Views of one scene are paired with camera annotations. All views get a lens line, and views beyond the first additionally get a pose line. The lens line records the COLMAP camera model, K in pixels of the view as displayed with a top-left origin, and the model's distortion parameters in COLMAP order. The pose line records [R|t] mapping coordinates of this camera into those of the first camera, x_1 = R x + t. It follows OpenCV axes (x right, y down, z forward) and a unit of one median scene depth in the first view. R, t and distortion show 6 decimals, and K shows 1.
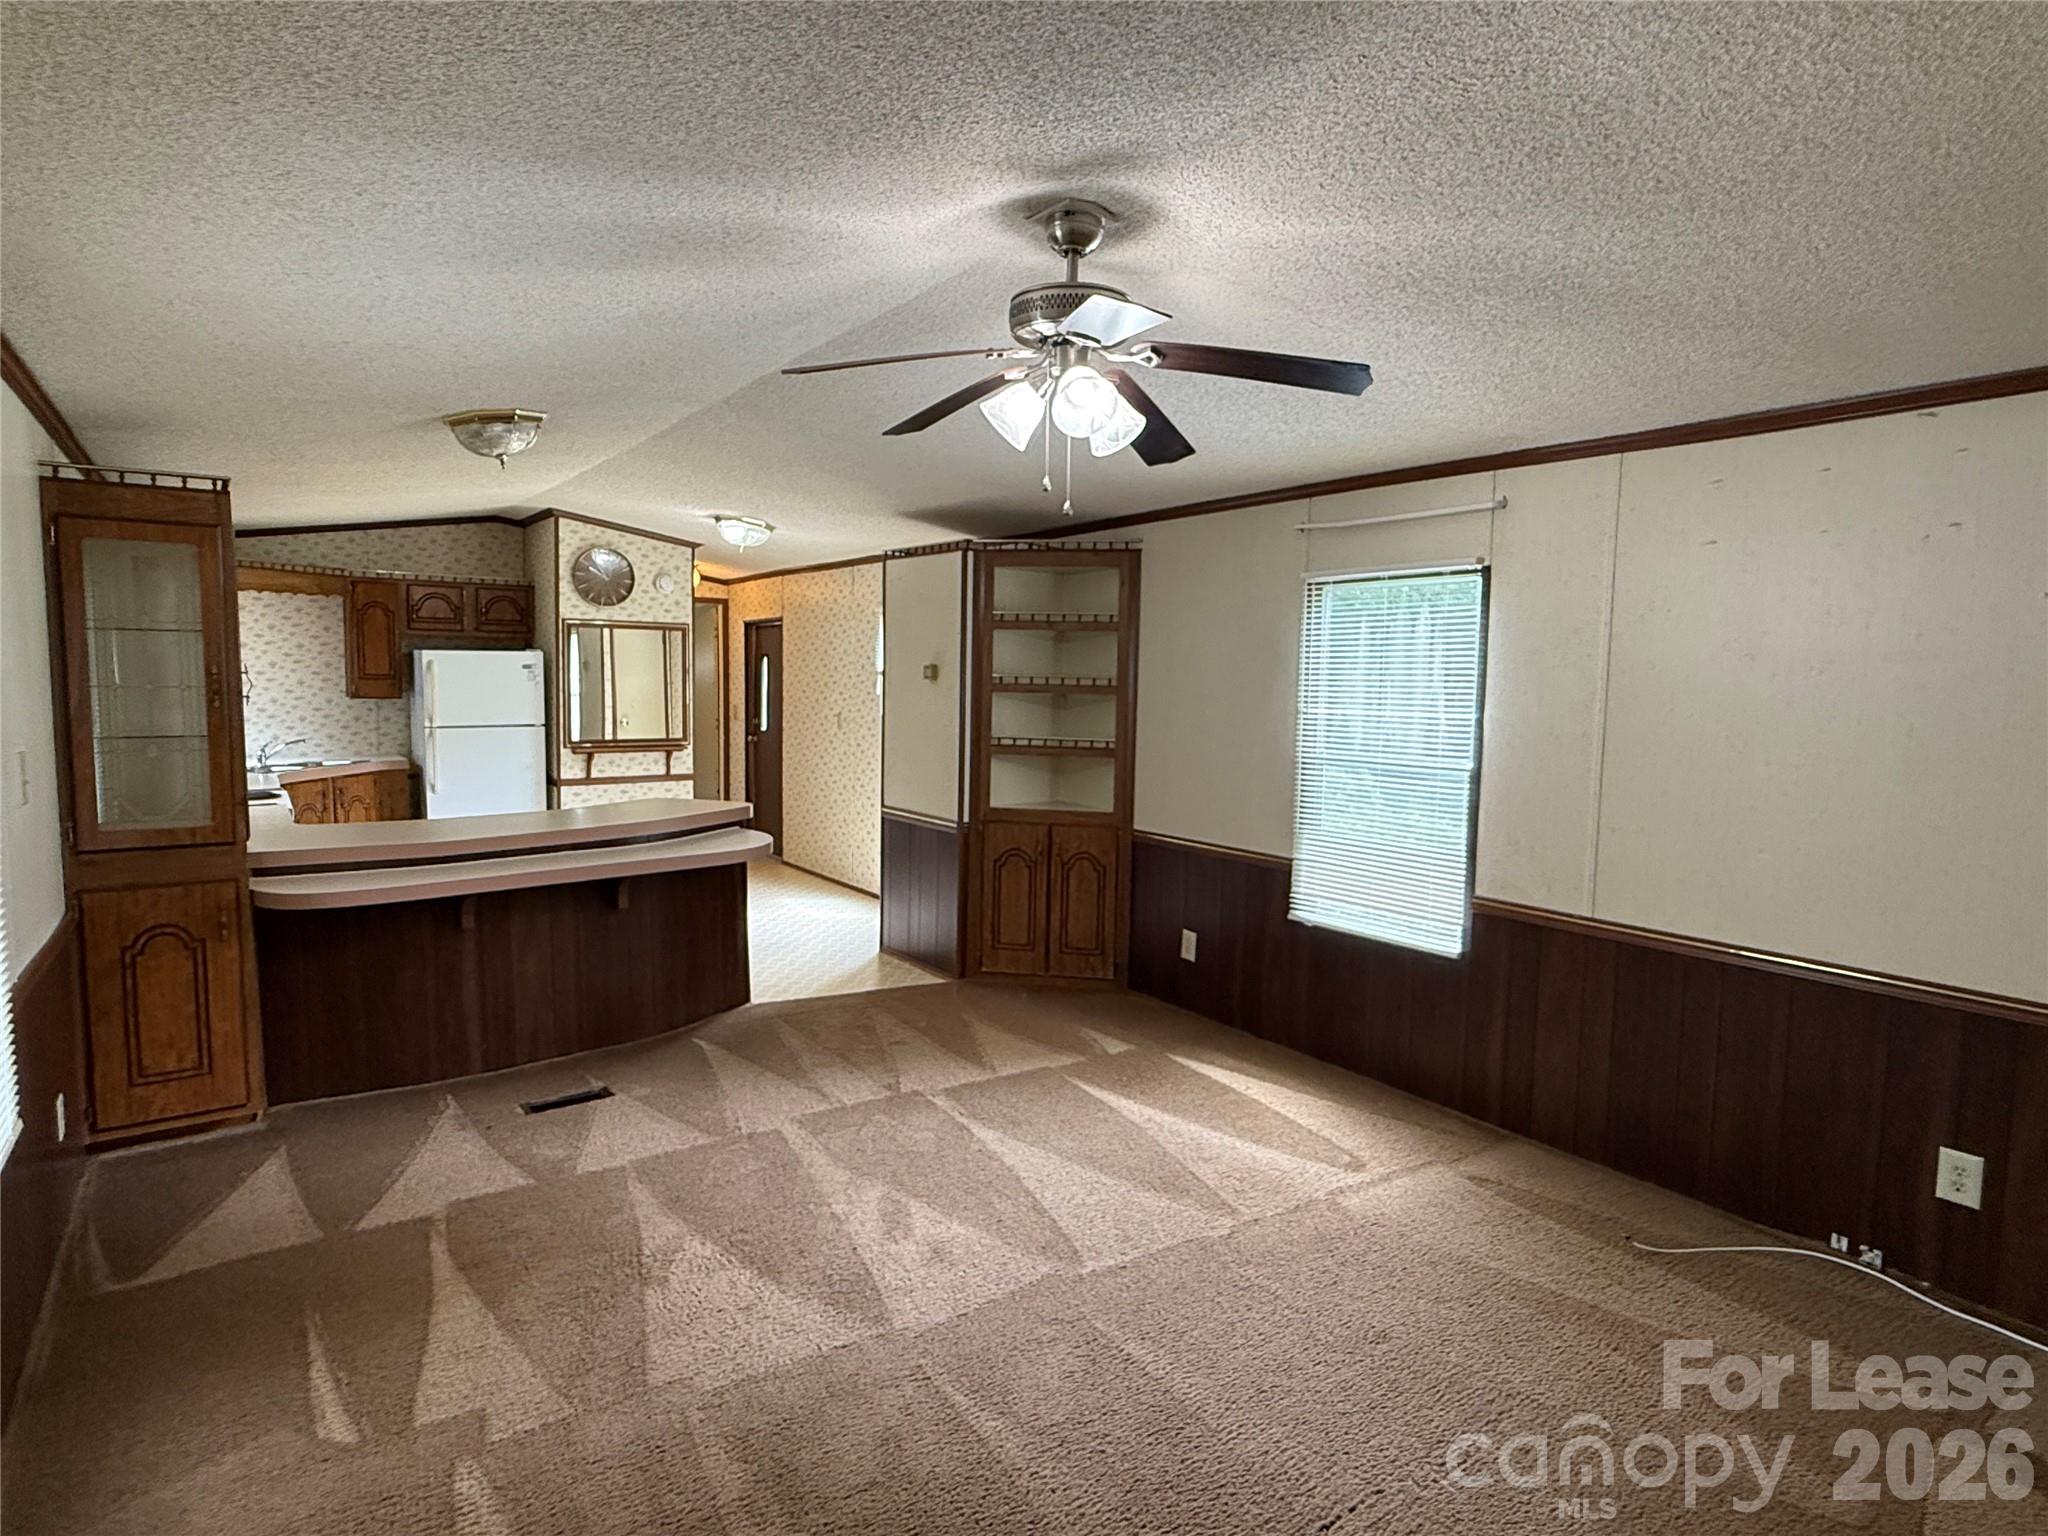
lens RADIAL K [[1126.5, 0, 1021.6], [0, 1126.5, 764.7], [0, 0, 1]] dist [0.000389, 0.001442]
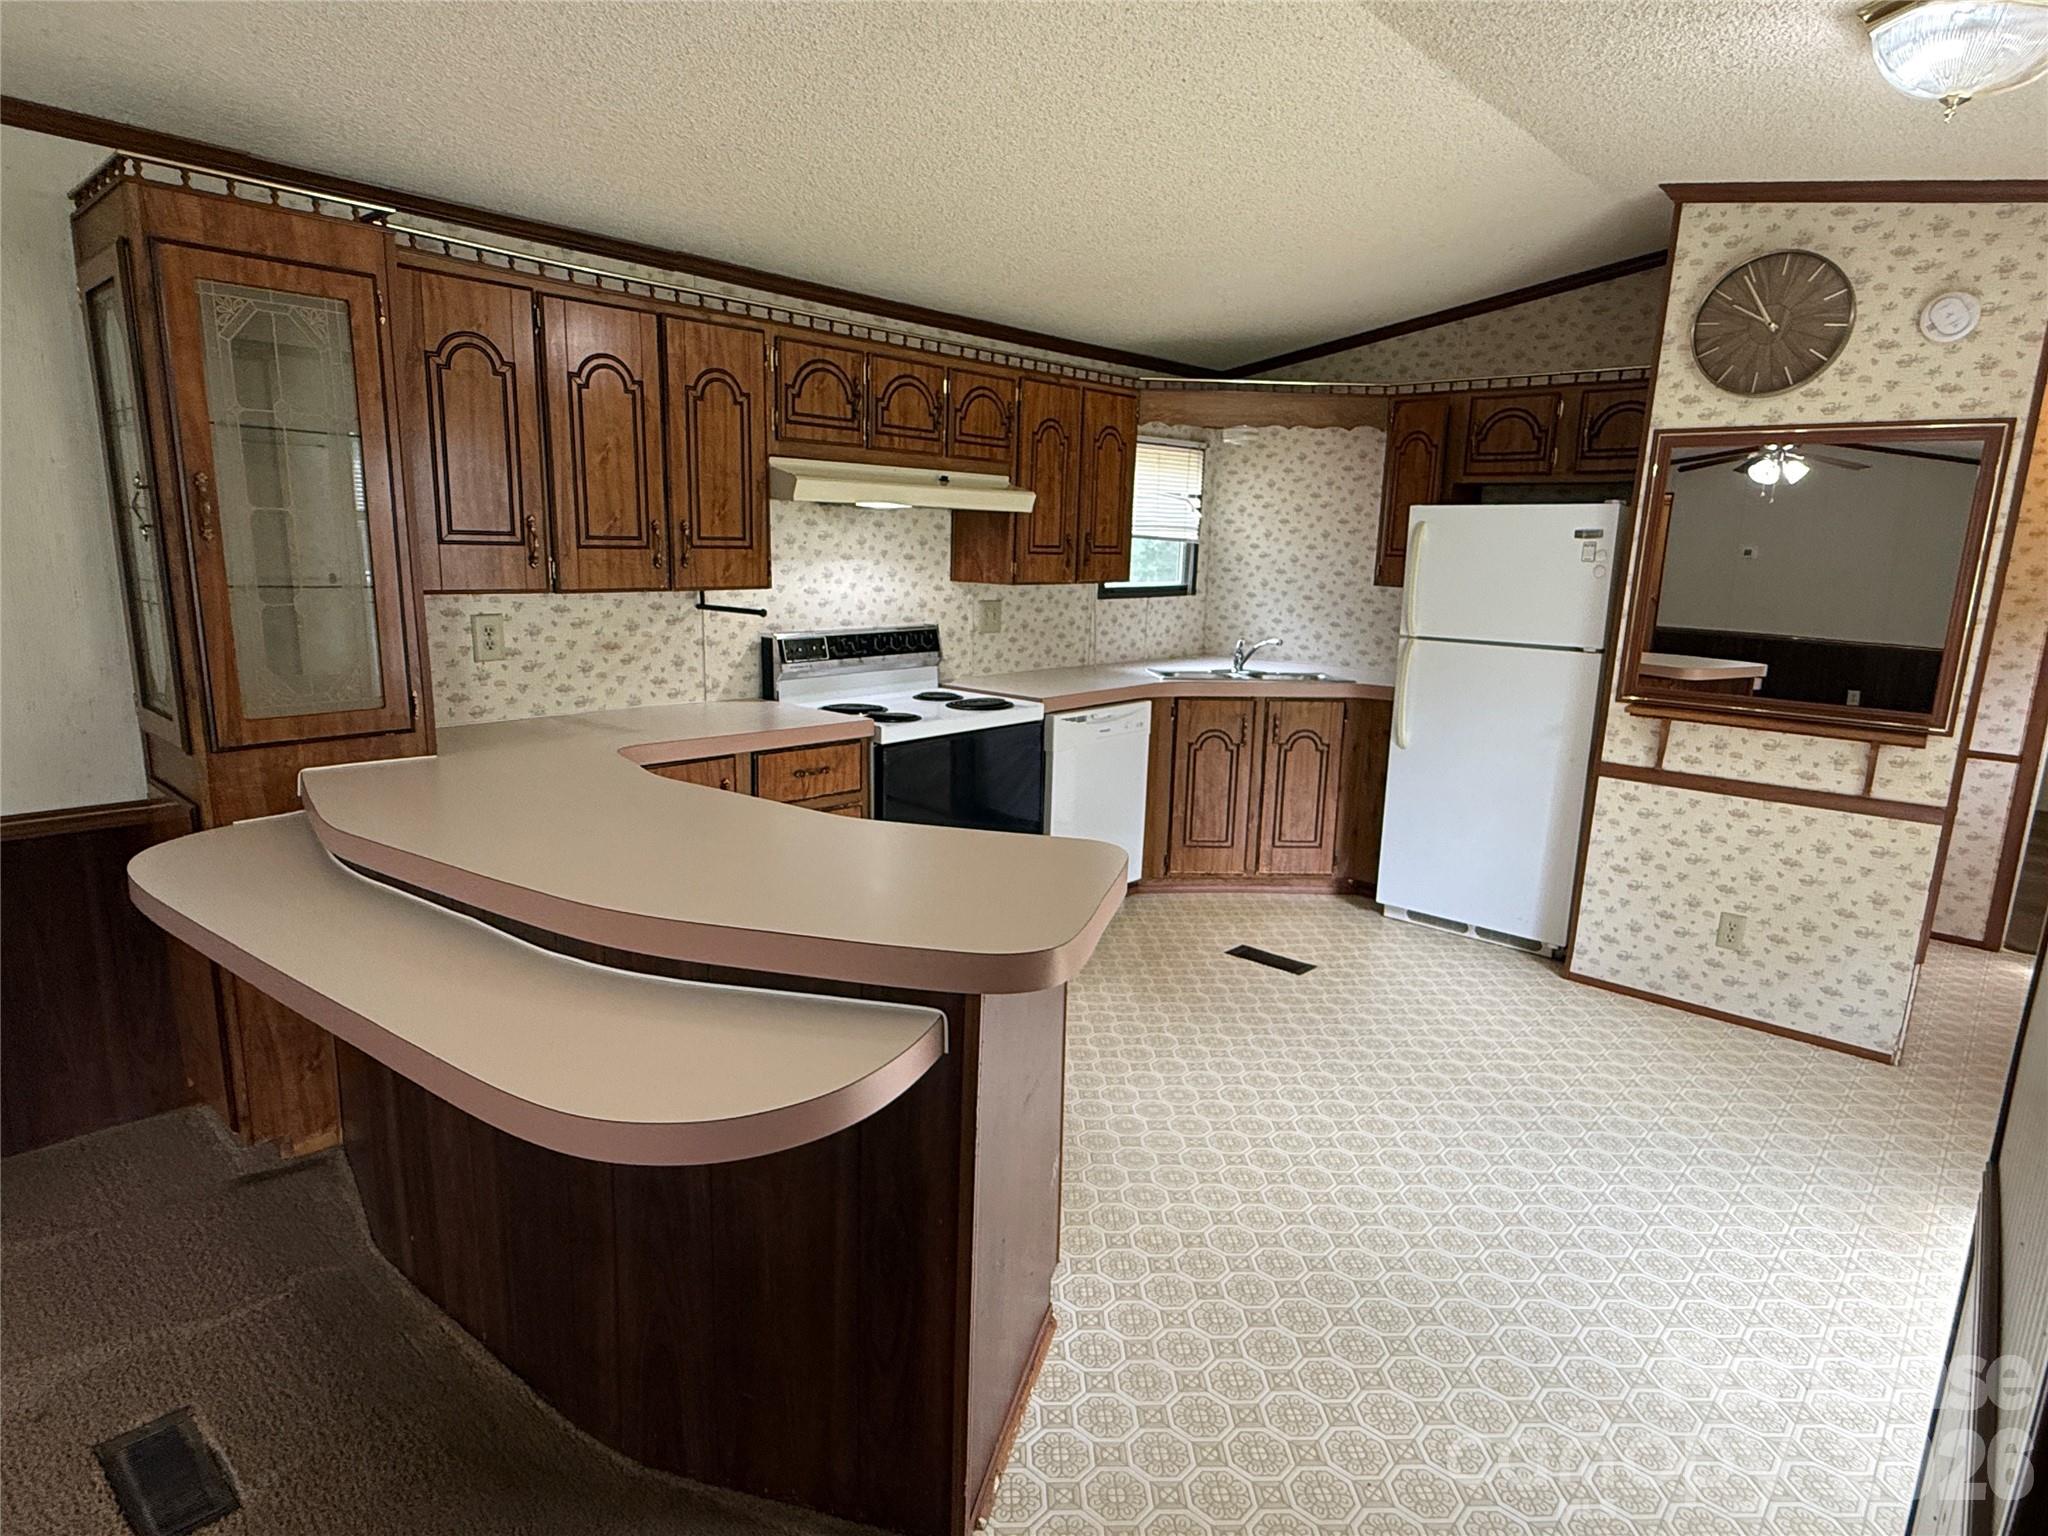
lens RADIAL K [[1126.5, 0, 1032.3], [0, 1126.5, 770.6], [0, 0, 1]] dist [0.000389, 0.001442]
pose [[0.226265, 0.183104, -0.956701, 0.013248], [-0.113665, 0.980426, 0.160762, -0.034788], [0.967411, 0.072369, 0.242649, 0.632283]]
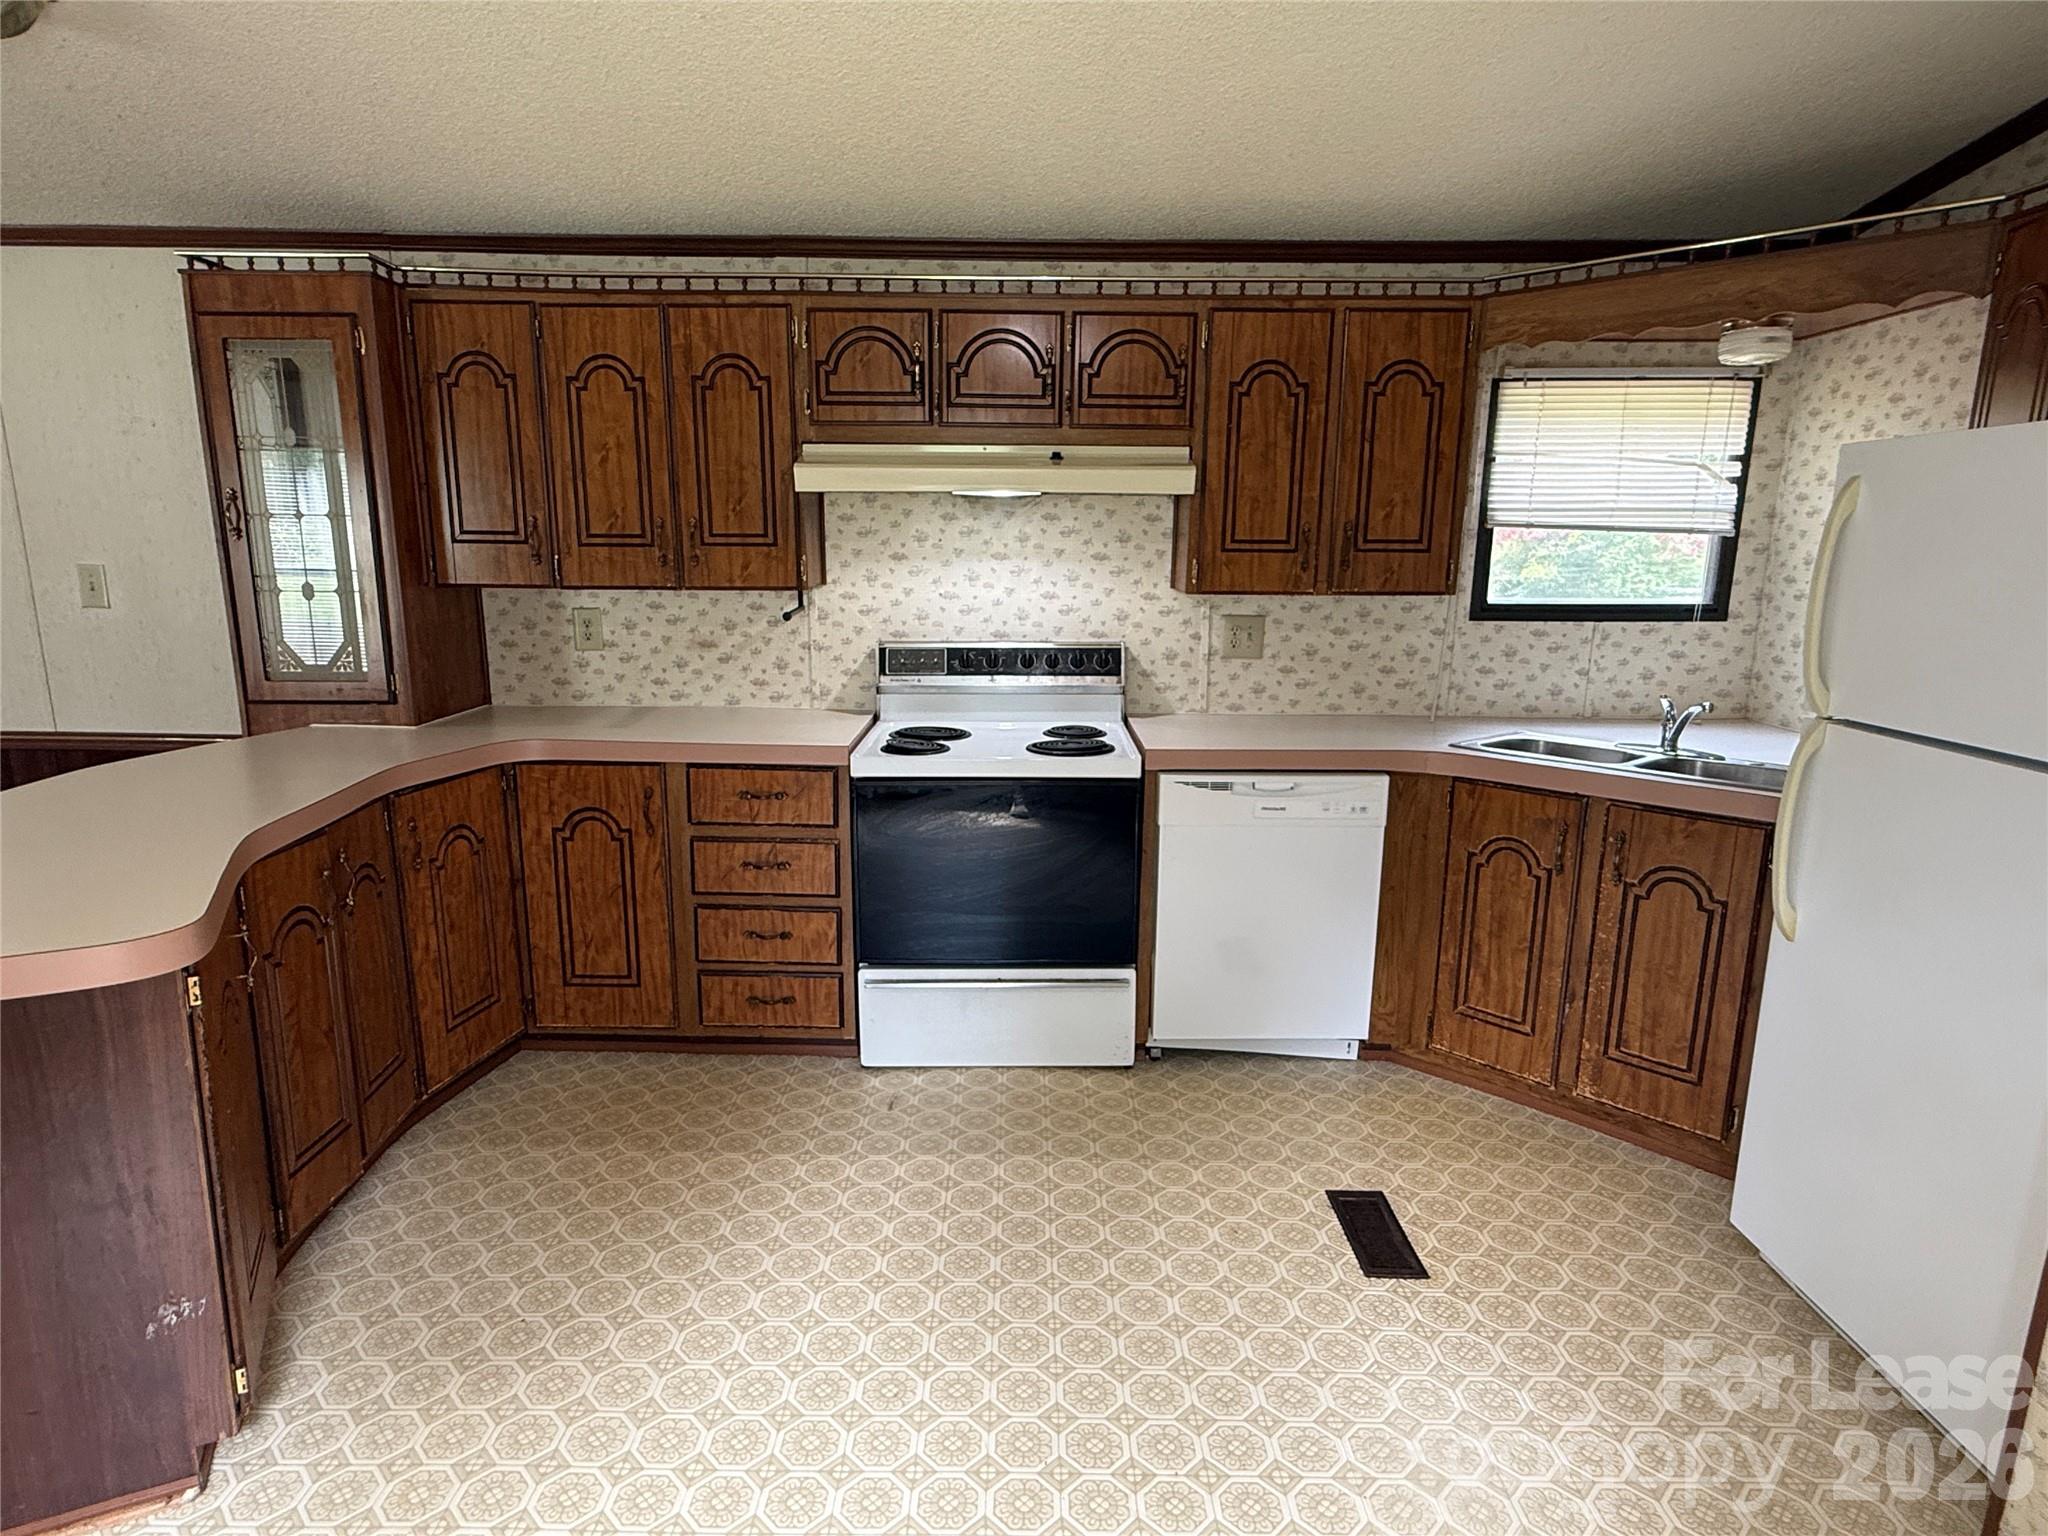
lens RADIAL K [[1126.5, 0, 1025.3], [0, 1126.5, 769.7], [0, 0, 1]] dist [0.000389, 0.001442]
pose [[-0.567666, 0.147343, -0.809966, -0.150445], [-0.097313, 0.964947, 0.243738, -0.064723], [0.817487, 0.217182, -0.533429, 0.916411]]
